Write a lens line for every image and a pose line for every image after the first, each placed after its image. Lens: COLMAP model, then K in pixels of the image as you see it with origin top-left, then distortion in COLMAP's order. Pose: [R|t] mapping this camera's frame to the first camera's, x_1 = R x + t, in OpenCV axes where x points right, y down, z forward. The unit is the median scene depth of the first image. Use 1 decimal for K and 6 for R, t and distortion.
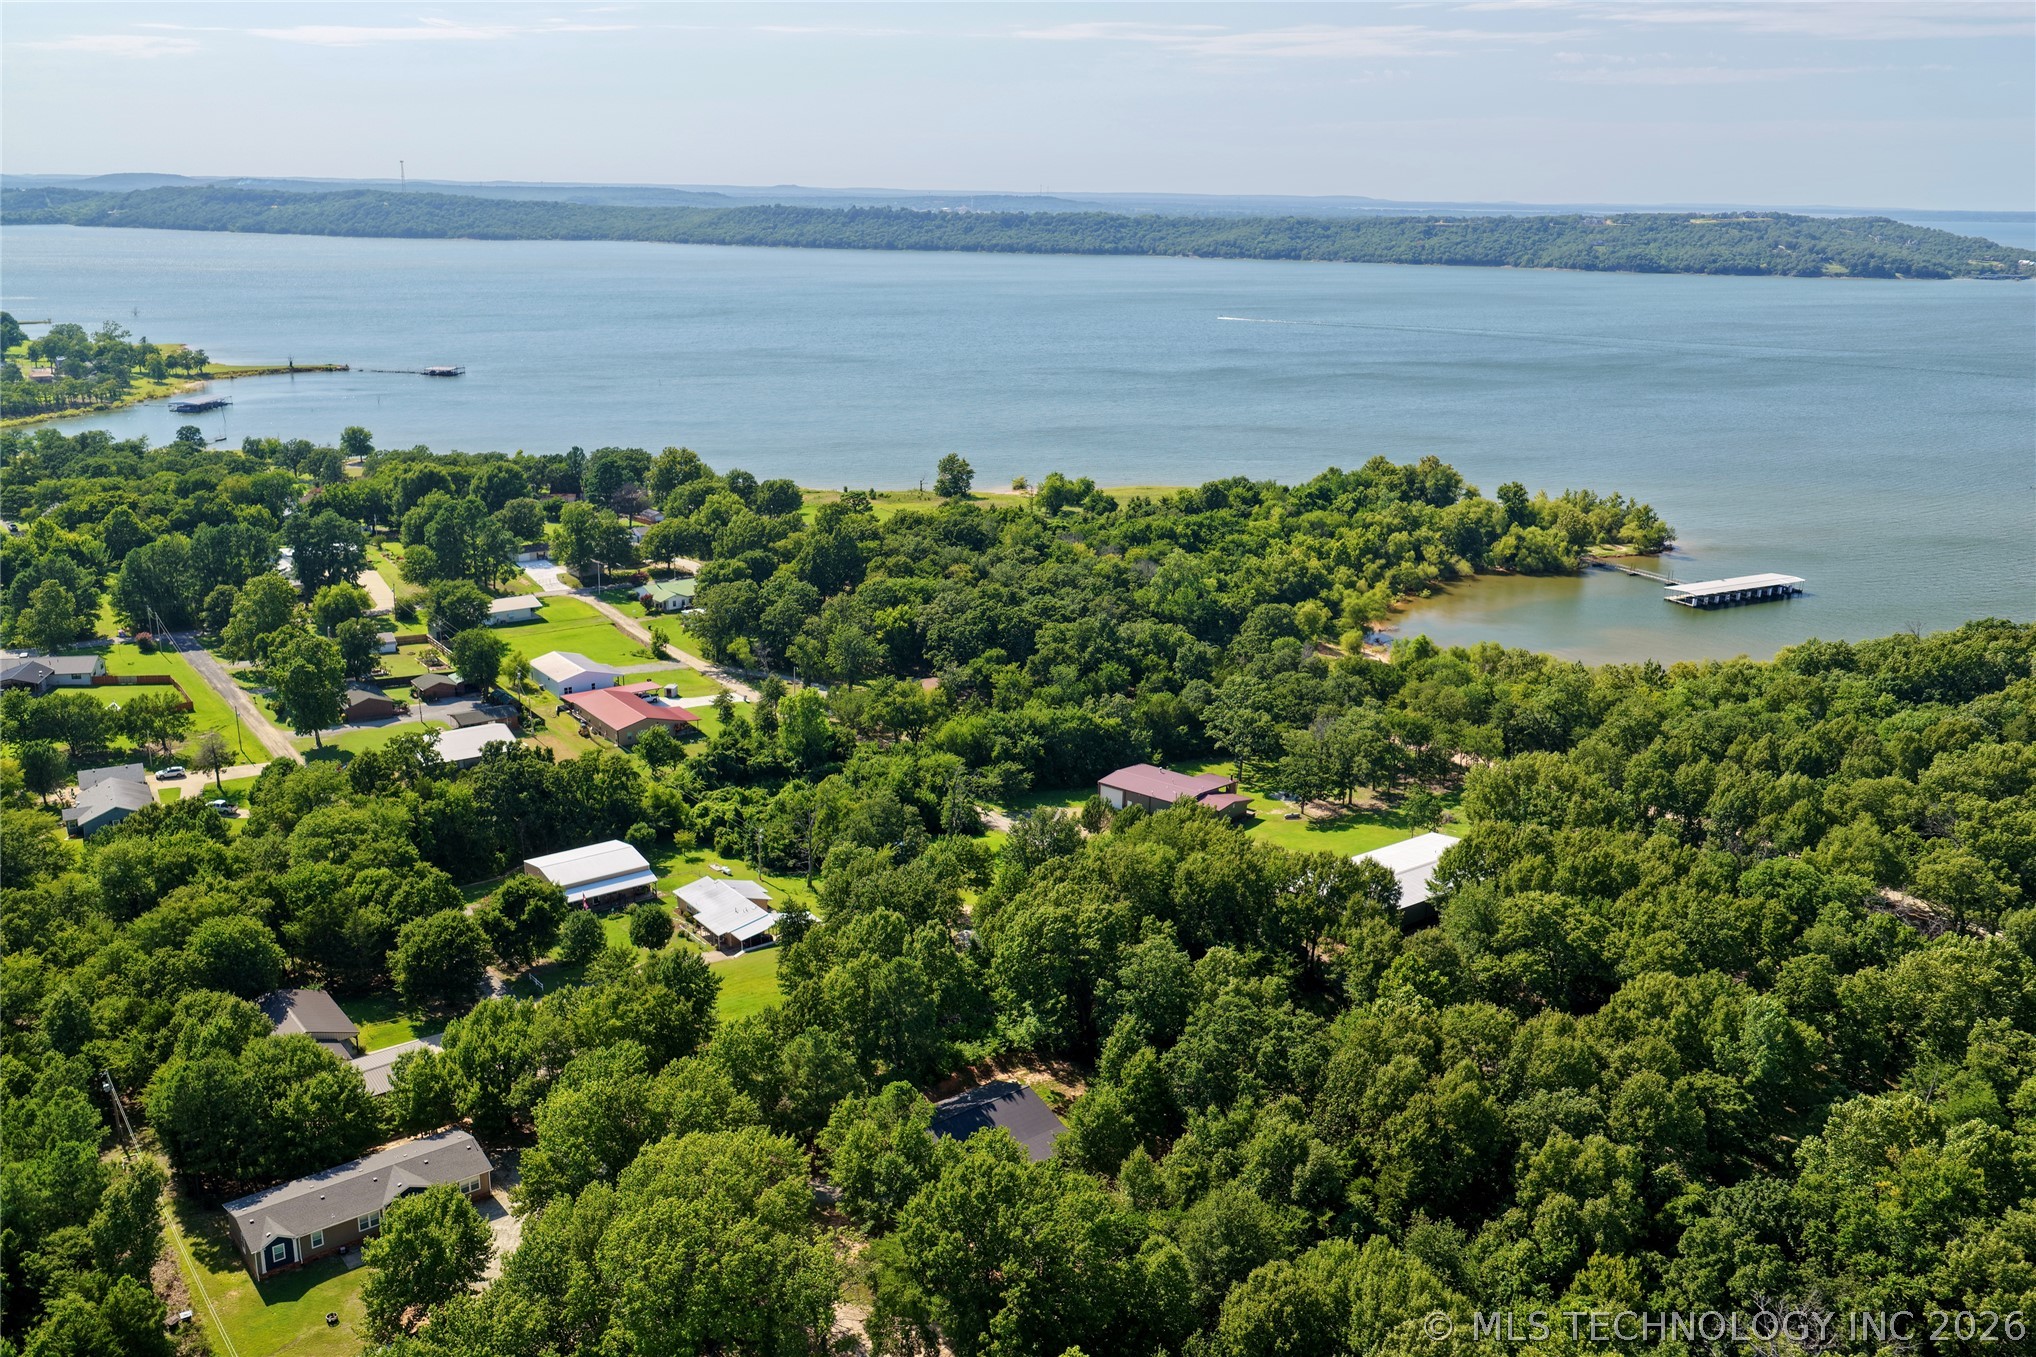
lens RADIAL K [[1691.8, 0, 1019.7], [0, 1691.8, 655.8], [0, 0, 1]] dist [-0.020960, 0.055345]
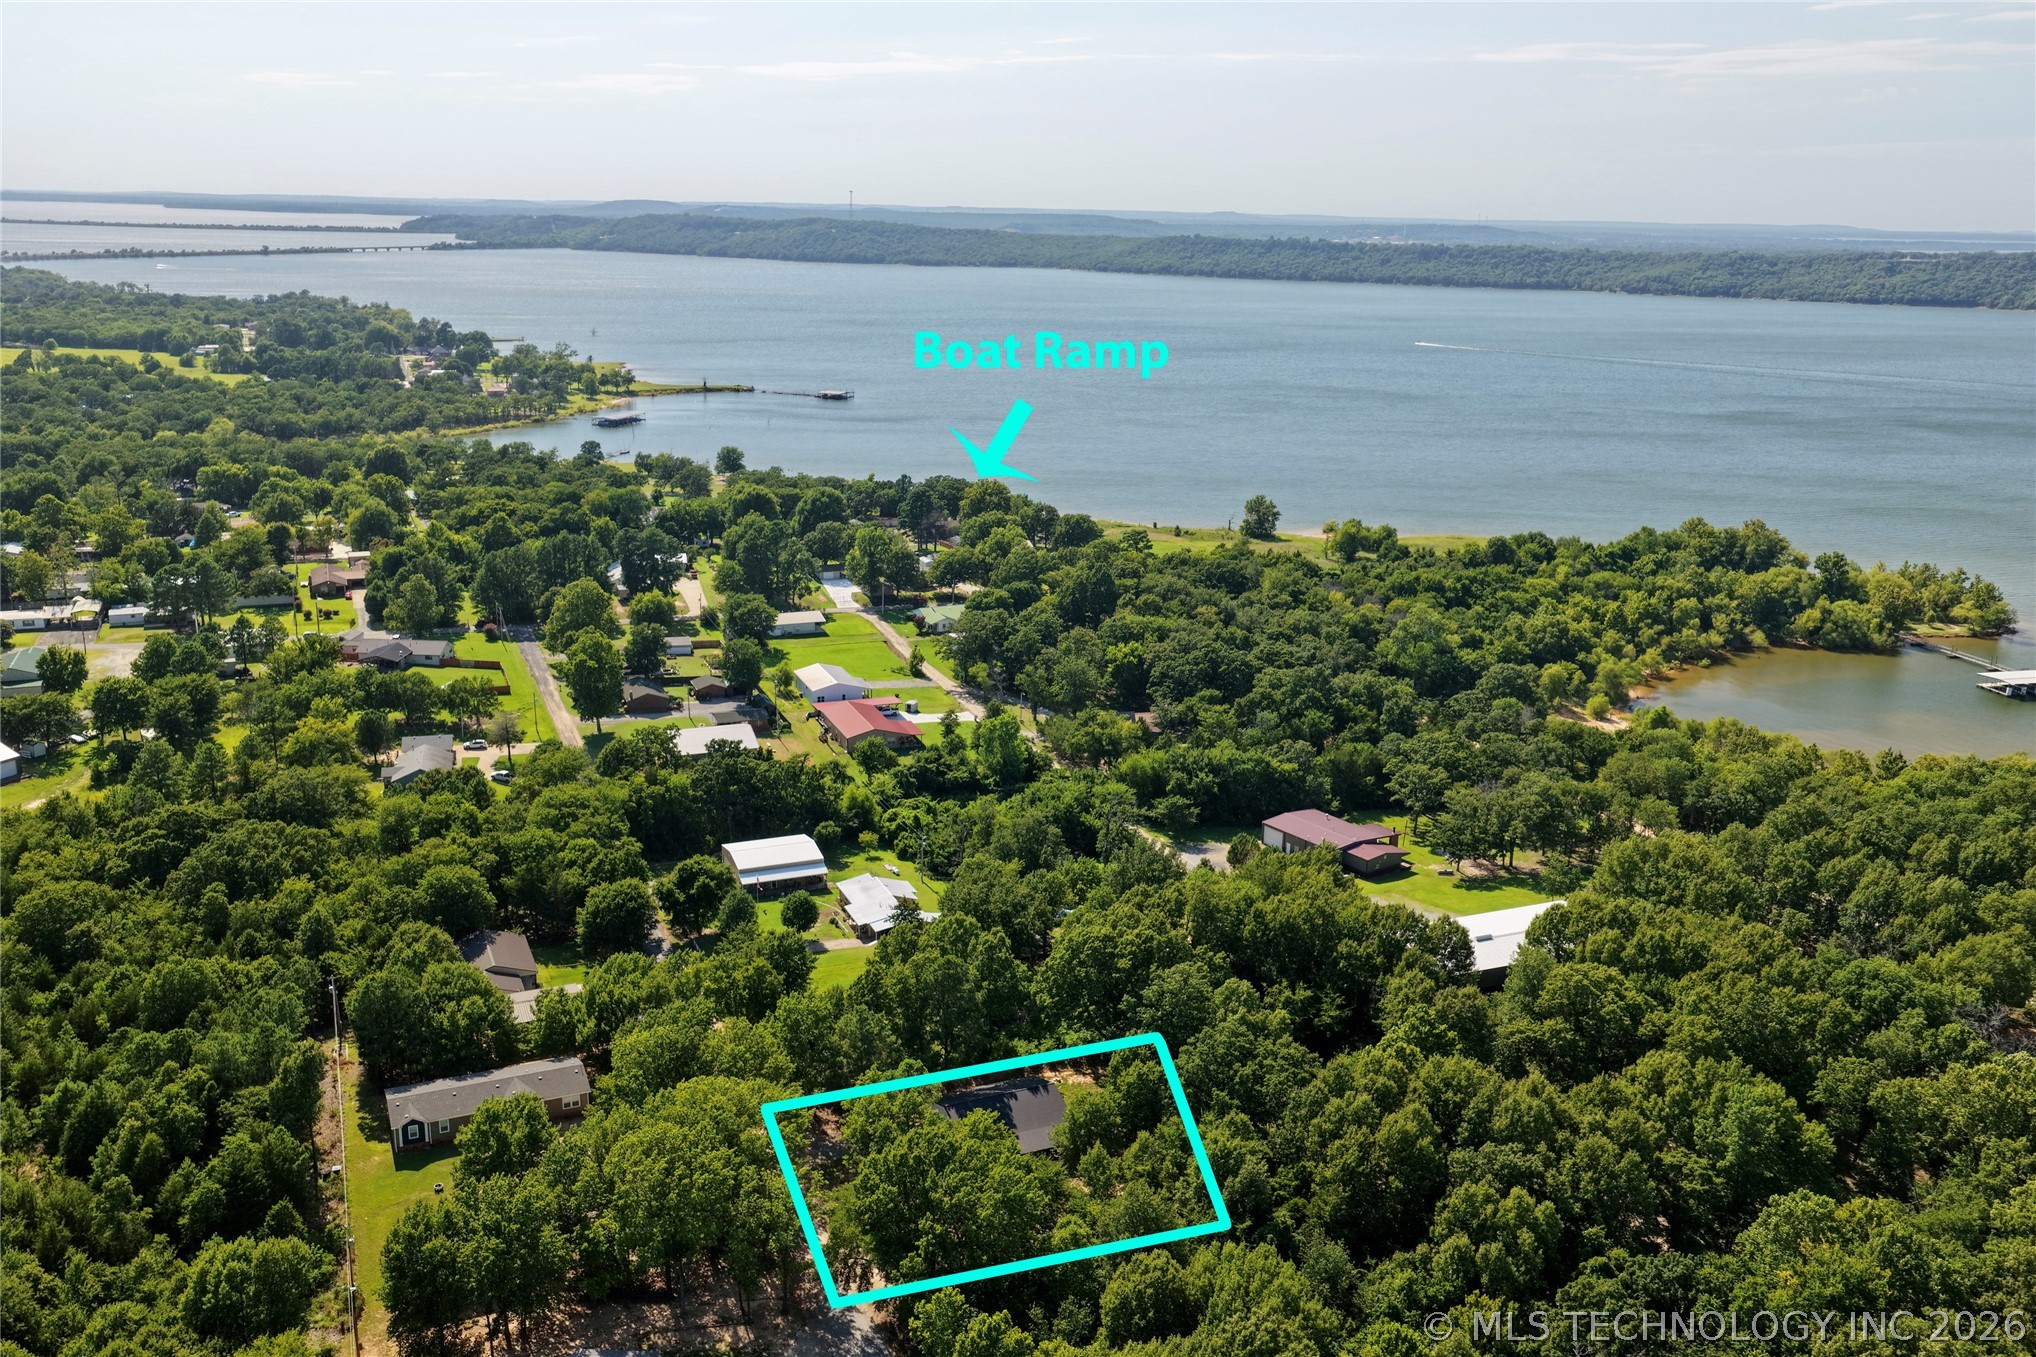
lens RADIAL K [[1691.8, 0, 1019.7], [0, 1691.8, 655.8], [0, 0, 1]] dist [-0.020960, 0.055345]
pose [[0.968714, 0.066228, -0.239179, 0.115197], [-0.069651, 0.997554, -0.005878, -0.009807], [0.238205, 0.022353, 0.970958, -0.049457]]
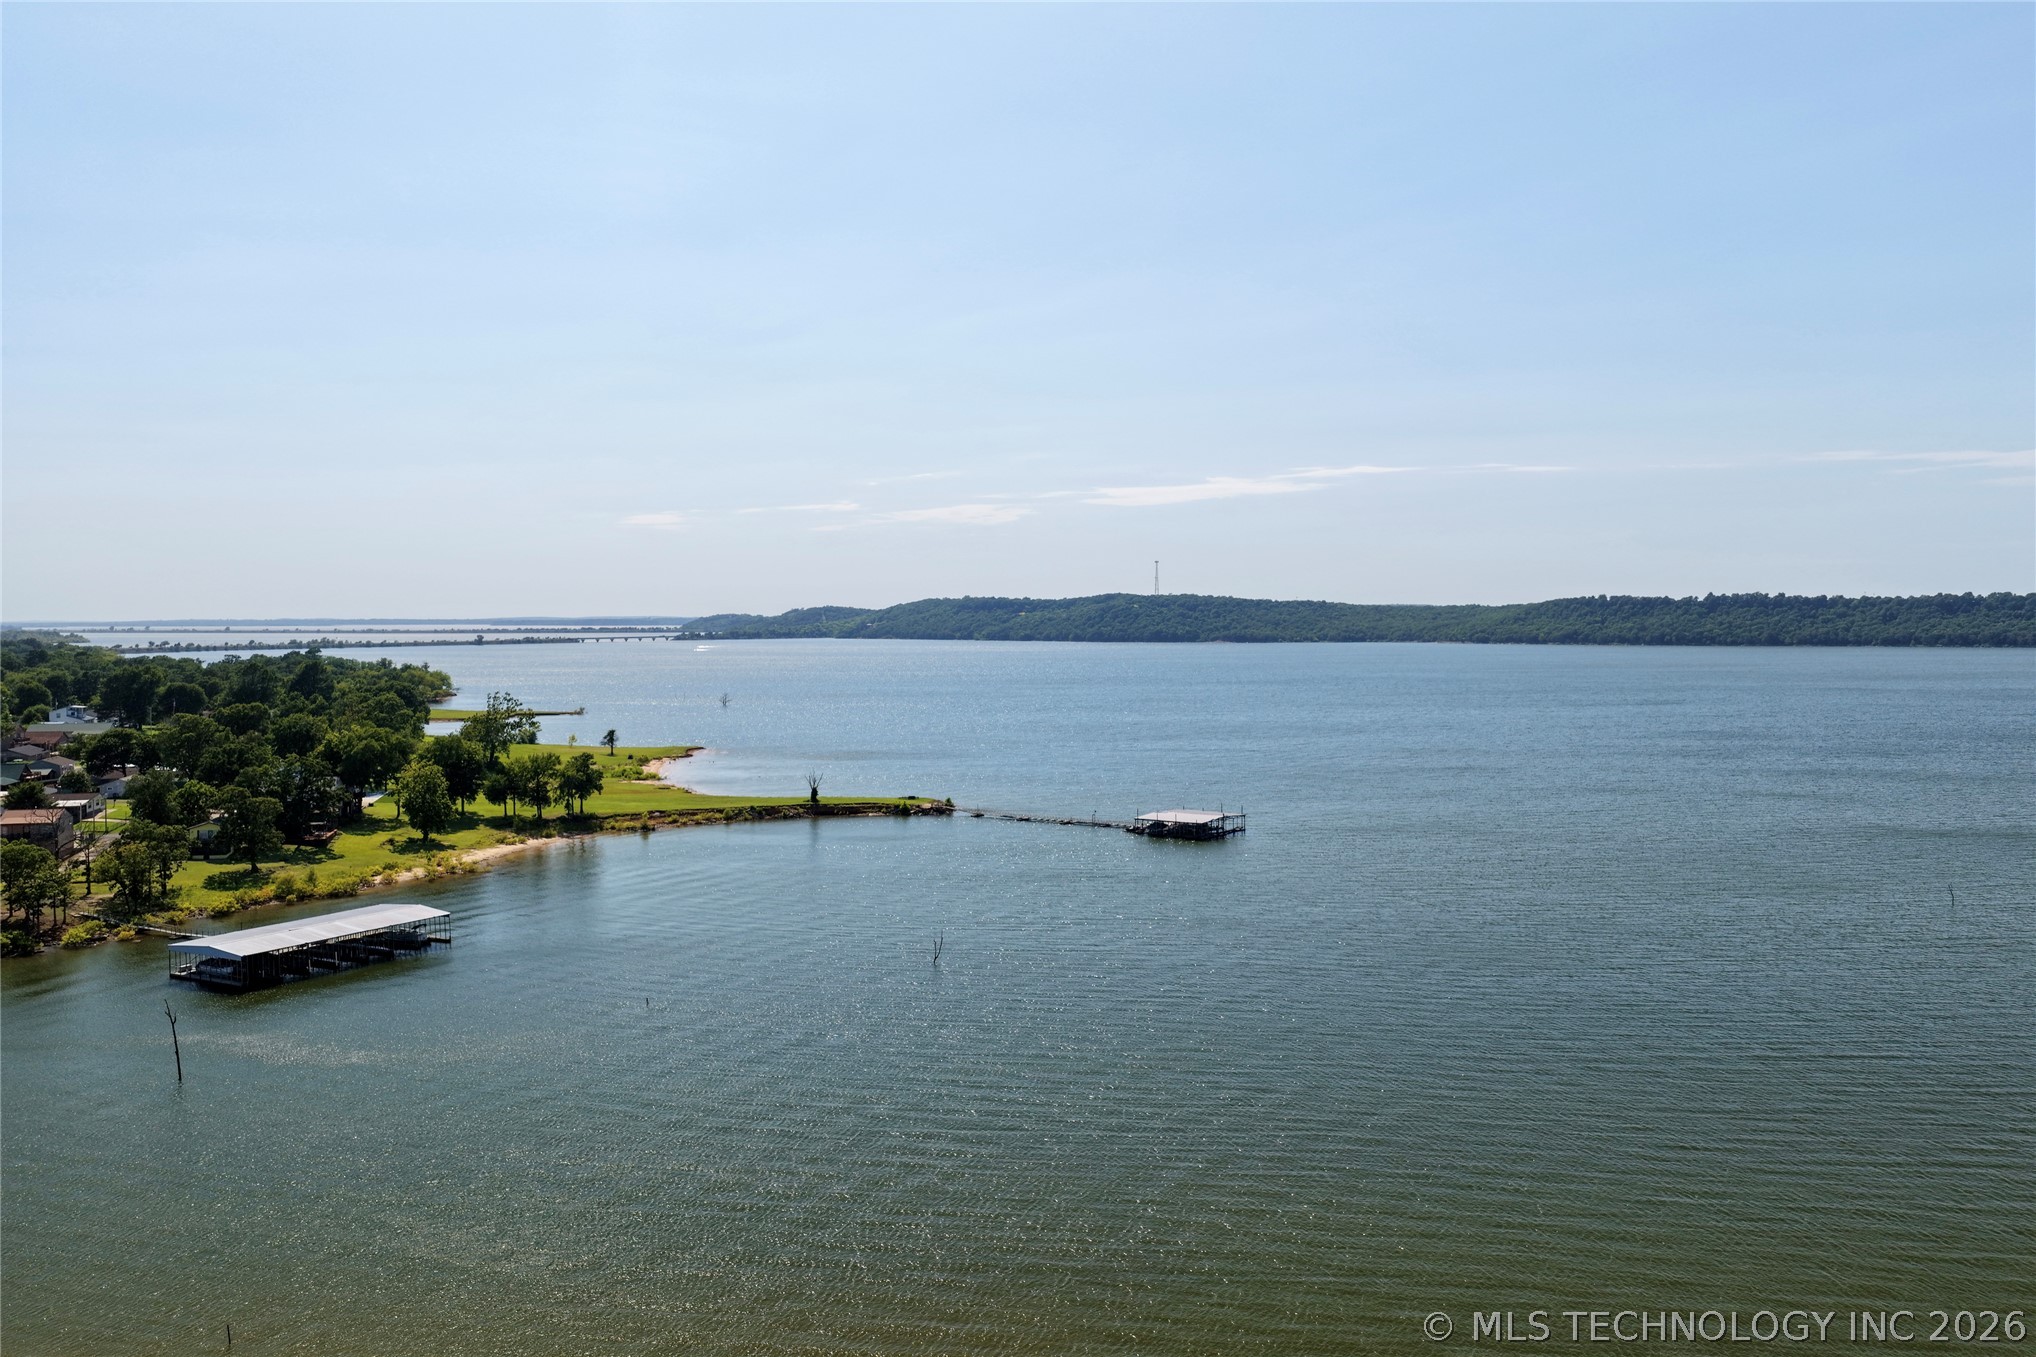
lens RADIAL K [[1691.8, 0, 1019.7], [0, 1691.8, 655.8], [0, 0, 1]] dist [-0.020960, 0.055345]
pose [[0.912223, -0.011249, -0.409540, -0.607847], [-0.089893, 0.969768, -0.226868, -0.318347], [0.399711, 0.243769, 0.883633, 1.774547]]
